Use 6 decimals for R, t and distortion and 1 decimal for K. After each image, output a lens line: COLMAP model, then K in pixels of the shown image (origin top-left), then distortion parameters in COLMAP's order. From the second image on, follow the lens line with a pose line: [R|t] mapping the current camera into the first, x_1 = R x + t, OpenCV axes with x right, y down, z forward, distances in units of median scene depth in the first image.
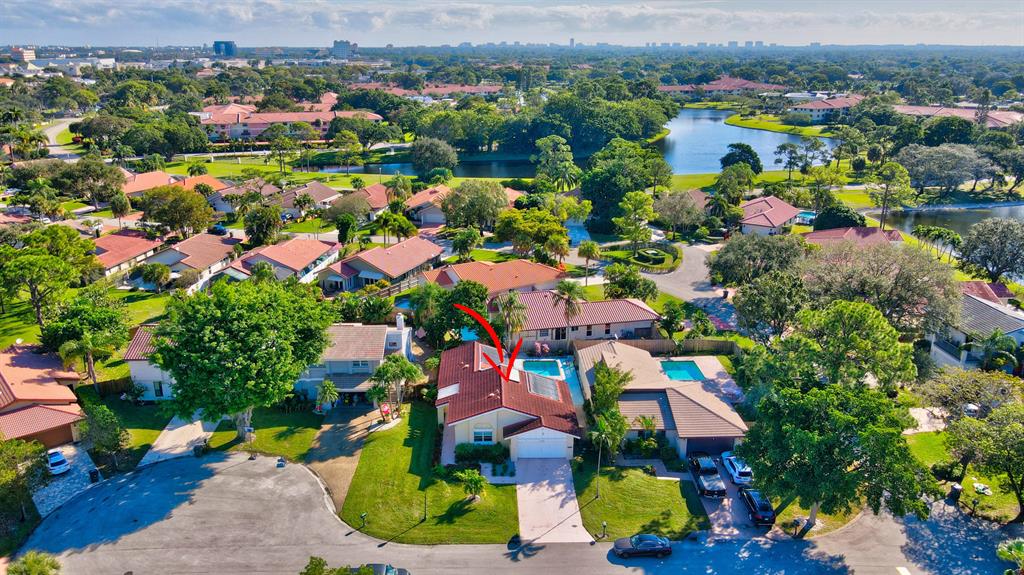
lens RADIAL K [[759.0, 0, 504.4], [0, 759.0, 289.5], [0, 0, 1]] dist [0.004505, 0.024461]
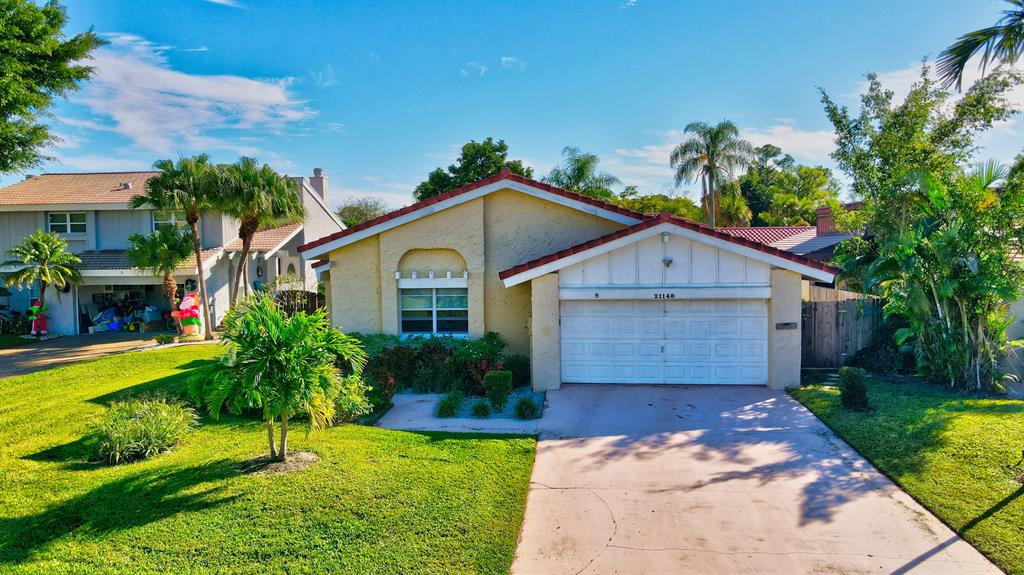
lens RADIAL K [[759.0, 0, 504.8], [0, 759.0, 289.8], [0, 0, 1]] dist [0.004505, 0.024461]
pose [[0.991252, -0.009021, -0.131677, 0.022933], [-0.024755, 0.967249, -0.252619, 0.185331], [0.129644, 0.253669, 0.958564, 0.549716]]
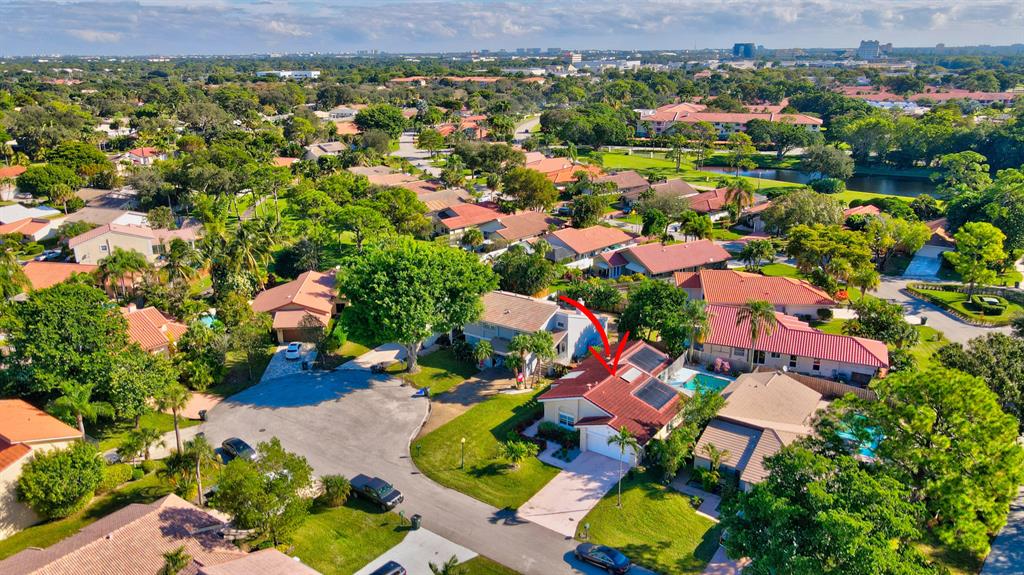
lens RADIAL K [[759.0, 0, 507.1], [0, 759.0, 296.5], [0, 0, 1]] dist [0.004505, 0.024461]
pose [[0.797588, 0.182283, -0.575001, 0.347828], [-0.178927, 0.981839, 0.063065, -0.017769], [0.576055, 0.052583, 0.815718, 0.070647]]
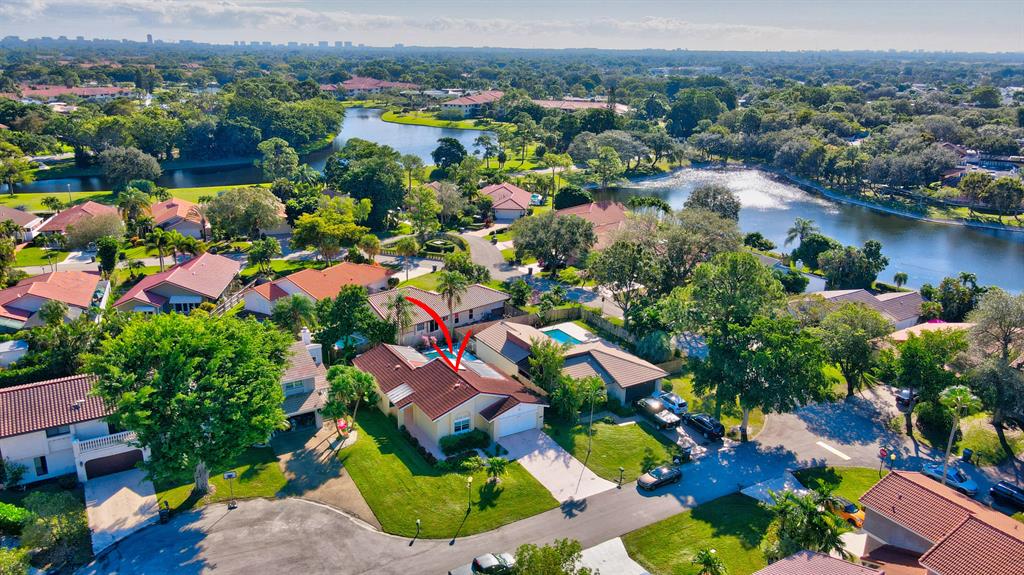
lens RADIAL K [[759.0, 0, 505.1], [0, 759.0, 287.5], [0, 0, 1]] dist [0.004505, 0.024461]
pose [[0.874882, -0.136805, 0.464614, -0.315972], [0.137463, 0.989969, 0.032647, -0.013133], [-0.464419, 0.035305, 0.884911, 0.039213]]
